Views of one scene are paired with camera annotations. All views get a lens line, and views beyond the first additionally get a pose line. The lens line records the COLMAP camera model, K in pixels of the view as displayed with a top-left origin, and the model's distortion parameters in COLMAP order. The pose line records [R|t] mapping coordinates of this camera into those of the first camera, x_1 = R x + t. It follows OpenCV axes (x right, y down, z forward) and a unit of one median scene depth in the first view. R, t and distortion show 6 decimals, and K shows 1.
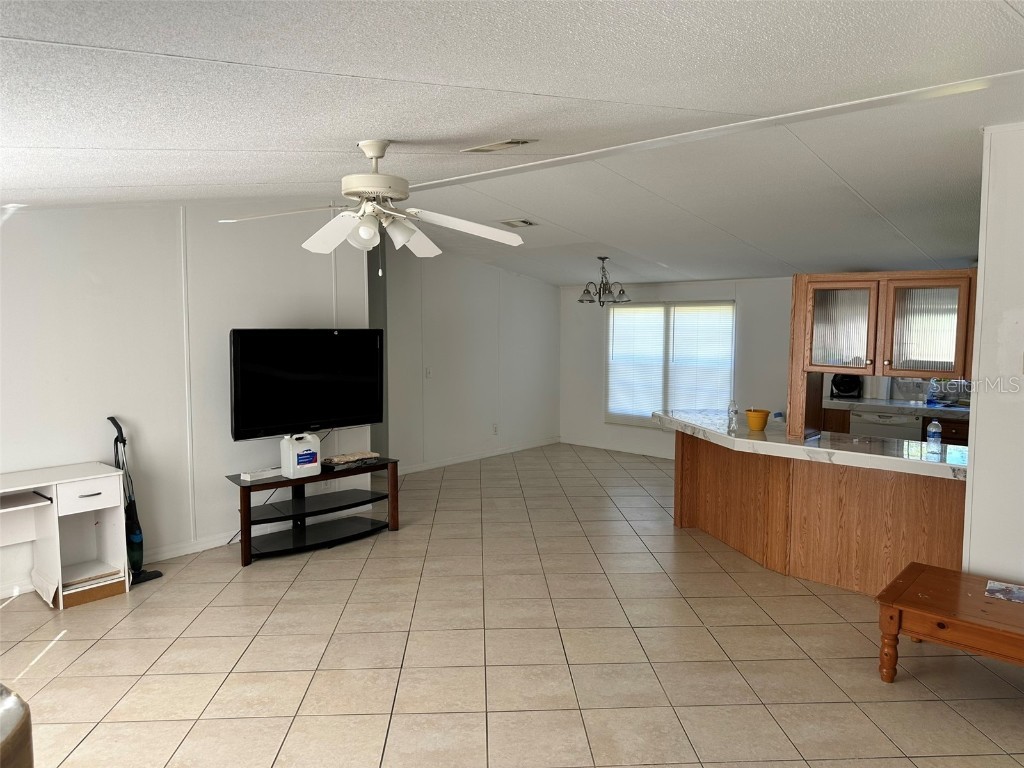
lens RADIAL K [[721.7, 0, 512.0], [0, 721.7, 384.0], [0, 0, 1]] dist [0.107146, -0.133271]
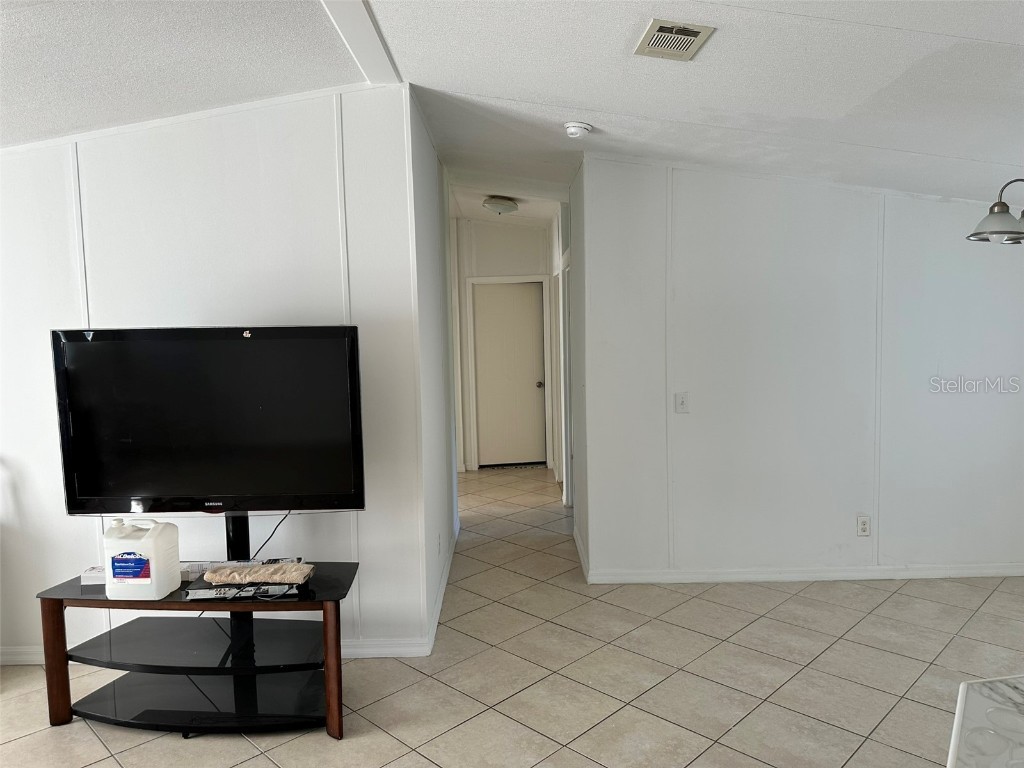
lens RADIAL K [[721.7, 0, 512.0], [0, 721.7, 384.0], [0, 0, 1]] dist [0.107146, -0.133271]
pose [[0.670682, 0.046384, -0.740294, 0.287489], [-0.041000, 0.998835, 0.025439, -0.055903], [0.740611, 0.013291, 0.671802, 0.787881]]
